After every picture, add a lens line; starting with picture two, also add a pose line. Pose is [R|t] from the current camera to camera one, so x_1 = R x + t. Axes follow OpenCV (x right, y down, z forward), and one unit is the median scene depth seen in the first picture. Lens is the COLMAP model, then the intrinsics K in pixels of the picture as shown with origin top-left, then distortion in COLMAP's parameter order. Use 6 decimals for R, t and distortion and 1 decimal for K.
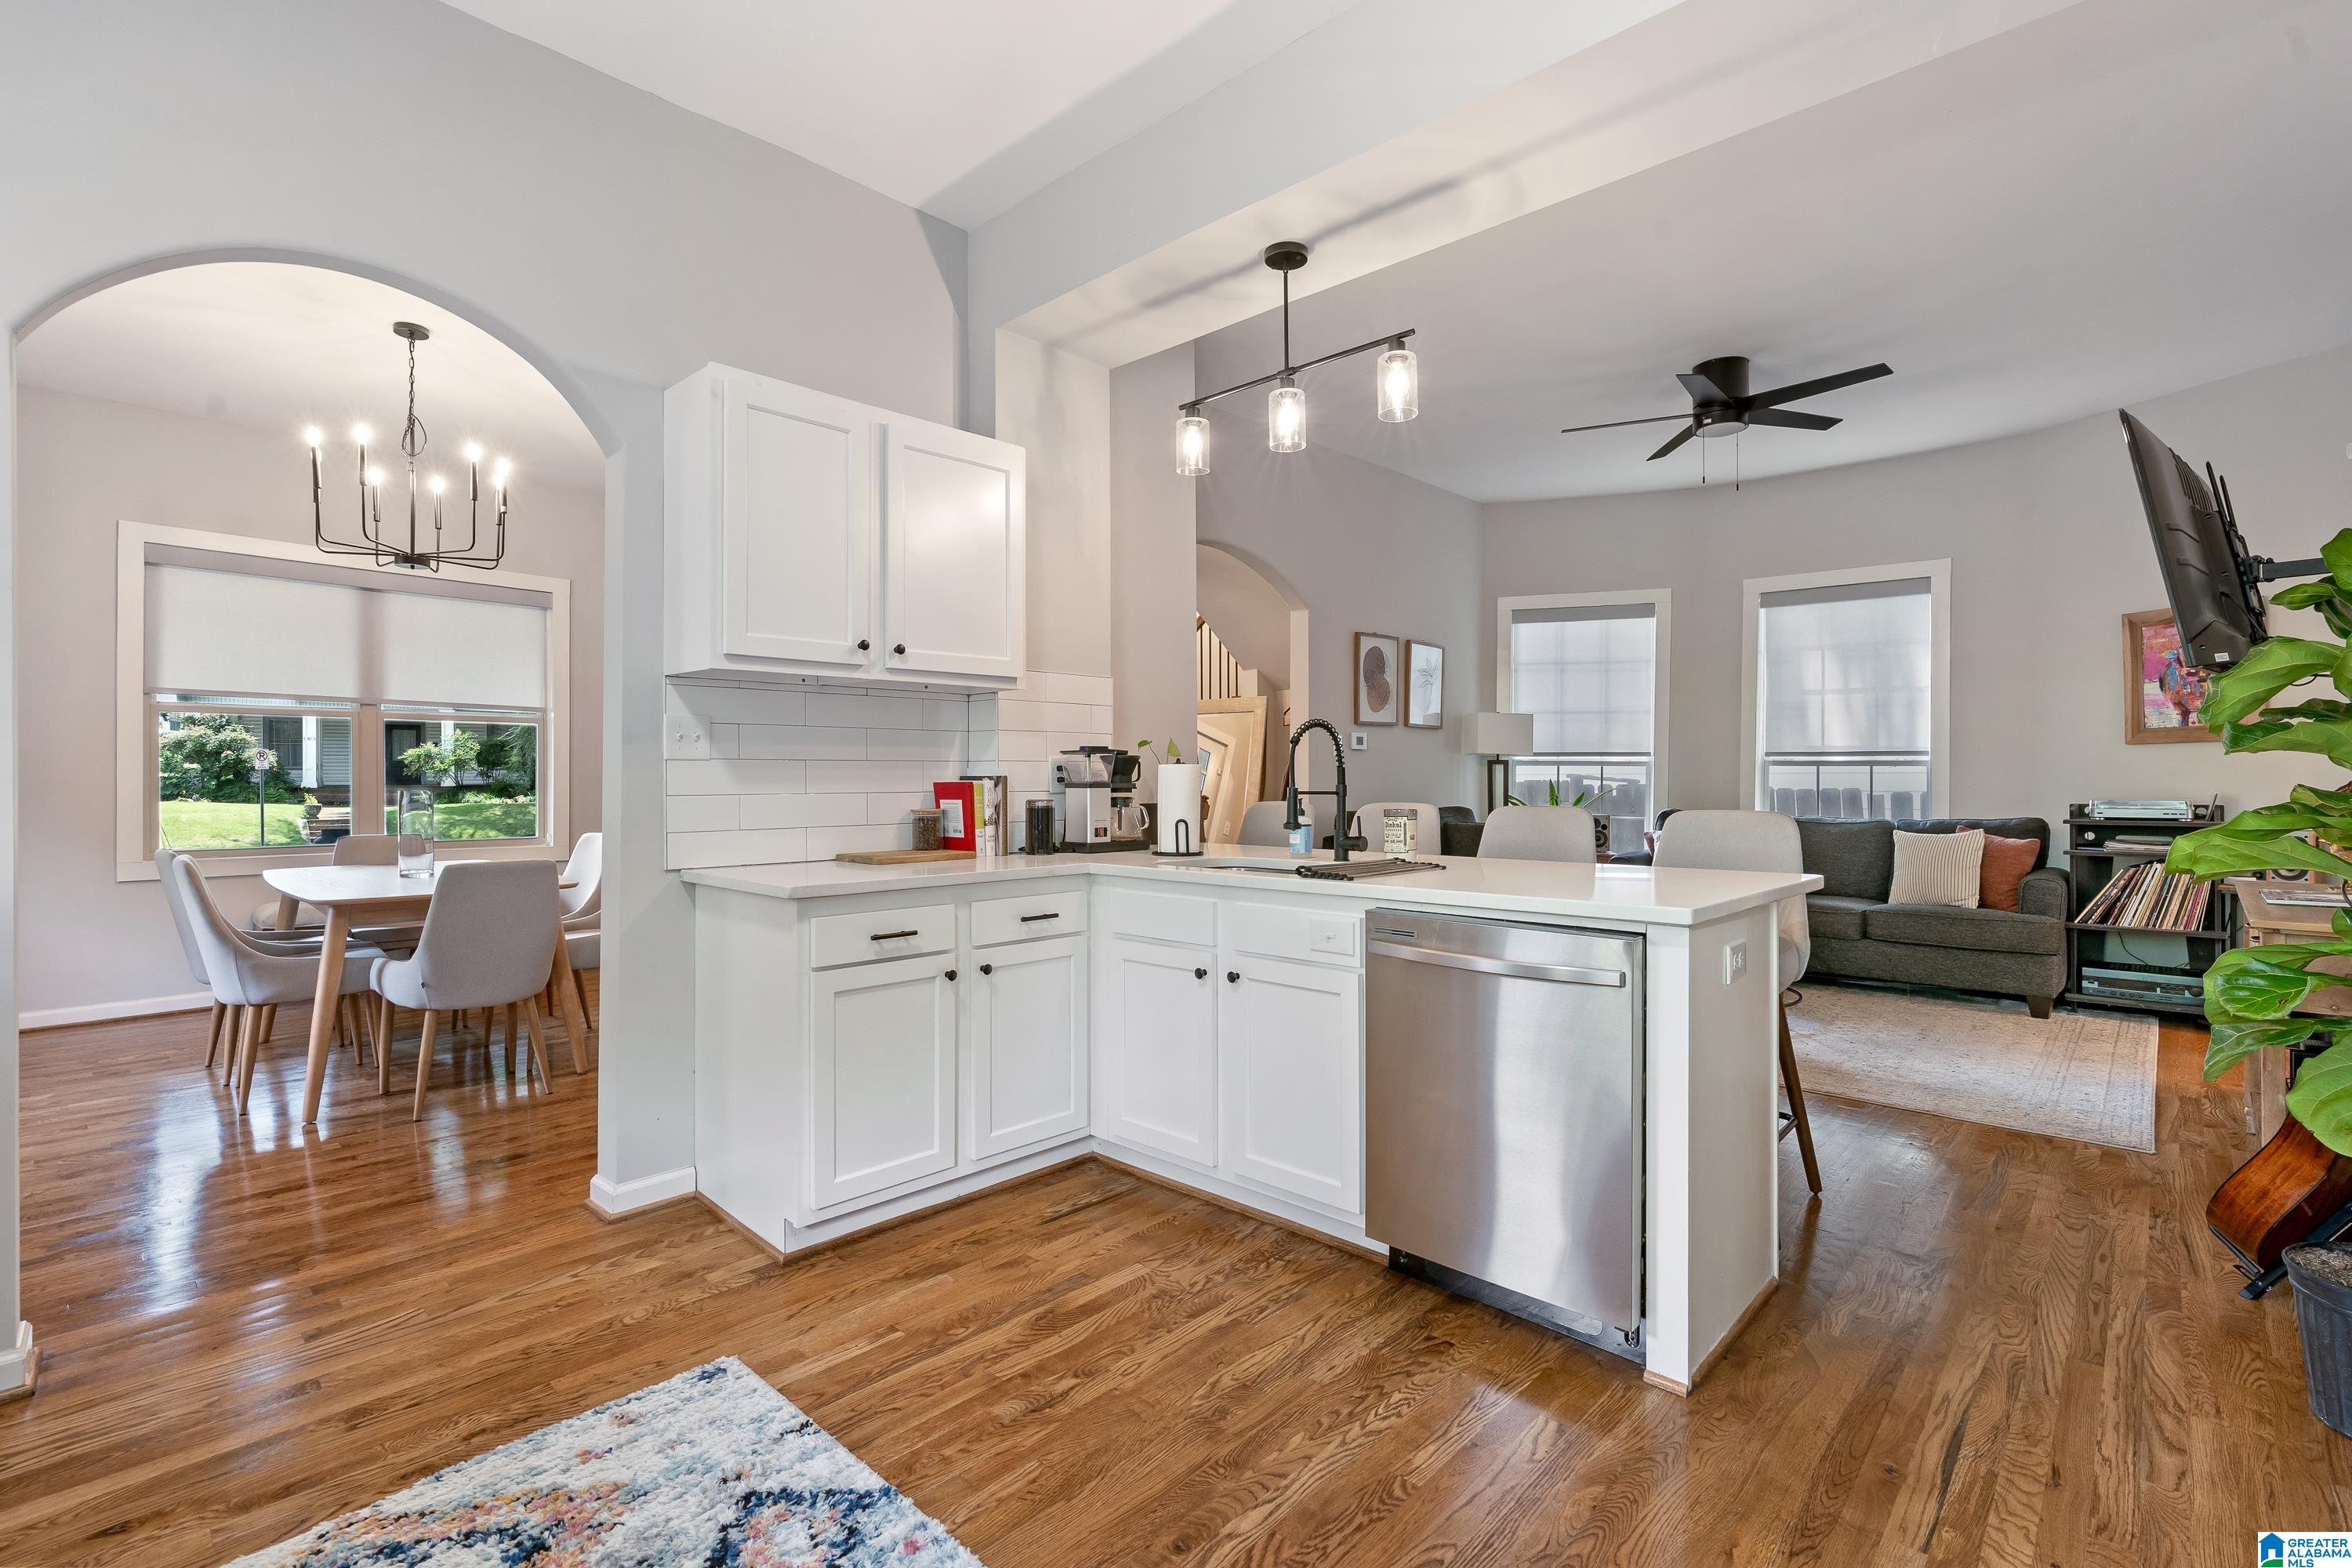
lens RADIAL K [[1070.5, 0, 1178.8], [0, 1070.5, 782.8], [0, 0, 1]] dist [-0.001649, 0.000102]
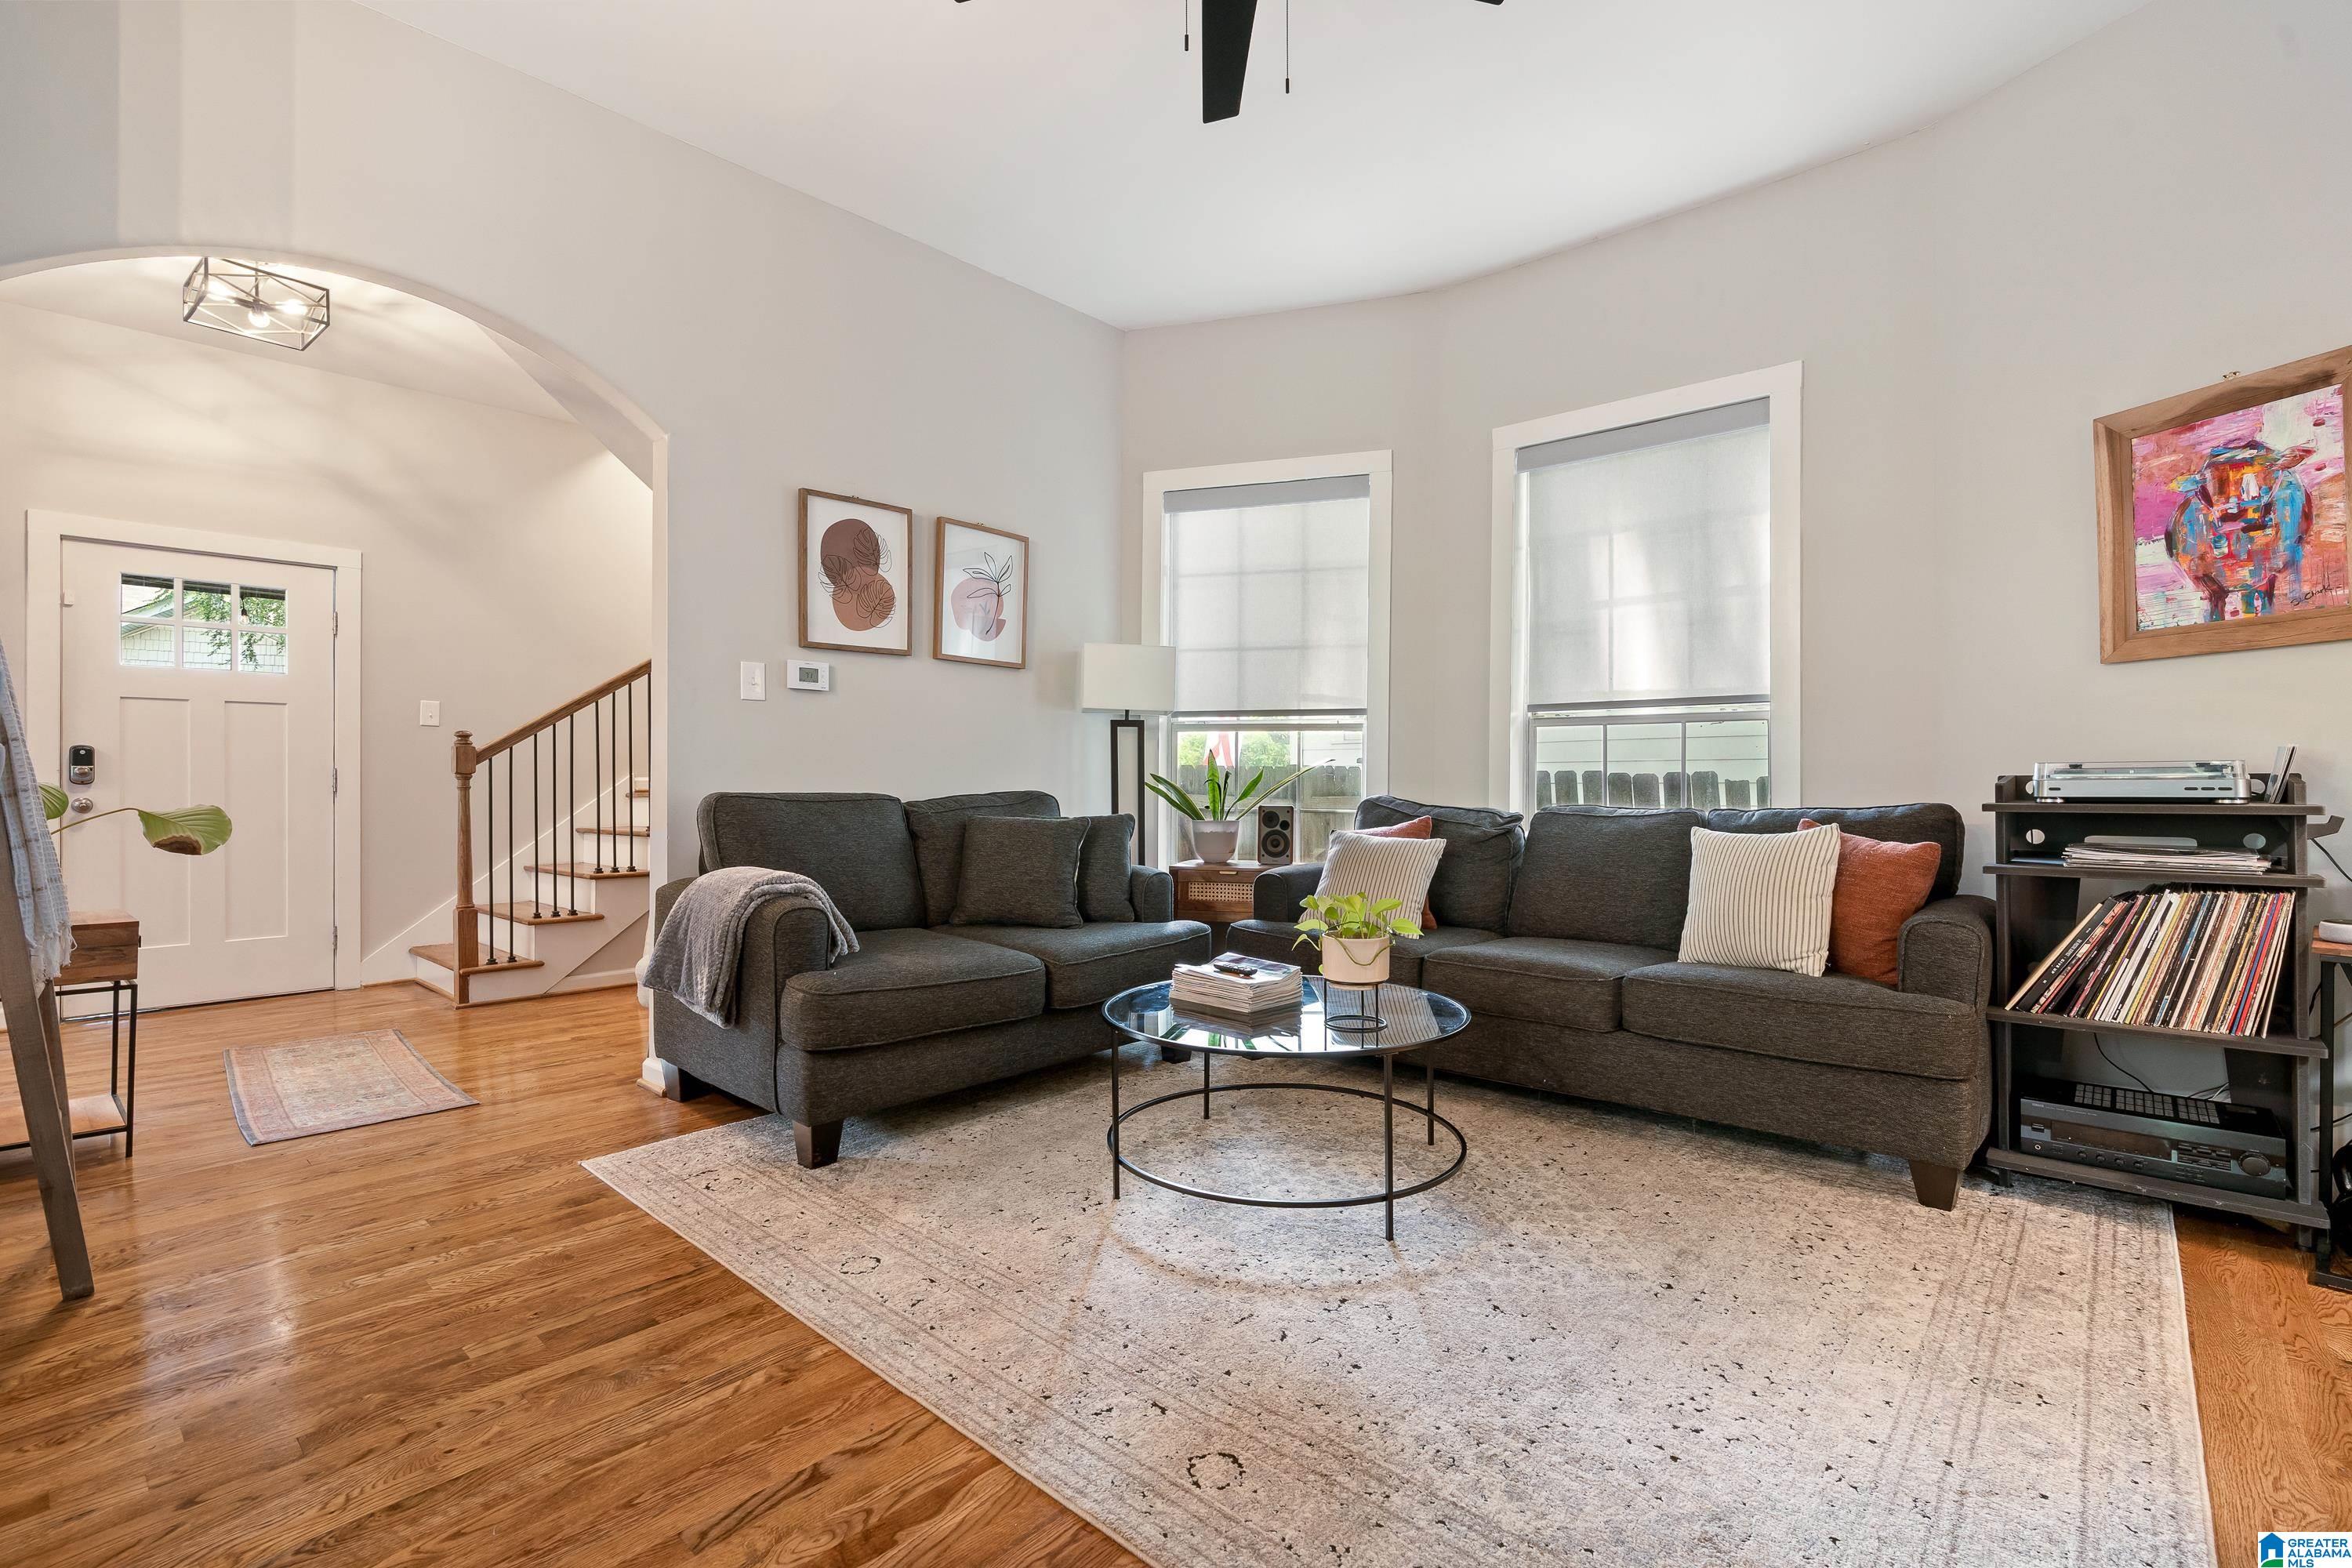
lens RADIAL K [[1070.5, 0, 1172.8], [0, 1070.5, 781.6], [0, 0, 1]] dist [-0.001649, 0.000102]
pose [[0.999796, 0.001217, 0.020181, 0.418857], [-0.001072, 0.999974, -0.007198, 0.027028], [-0.020189, 0.007175, 0.999770, 0.484702]]
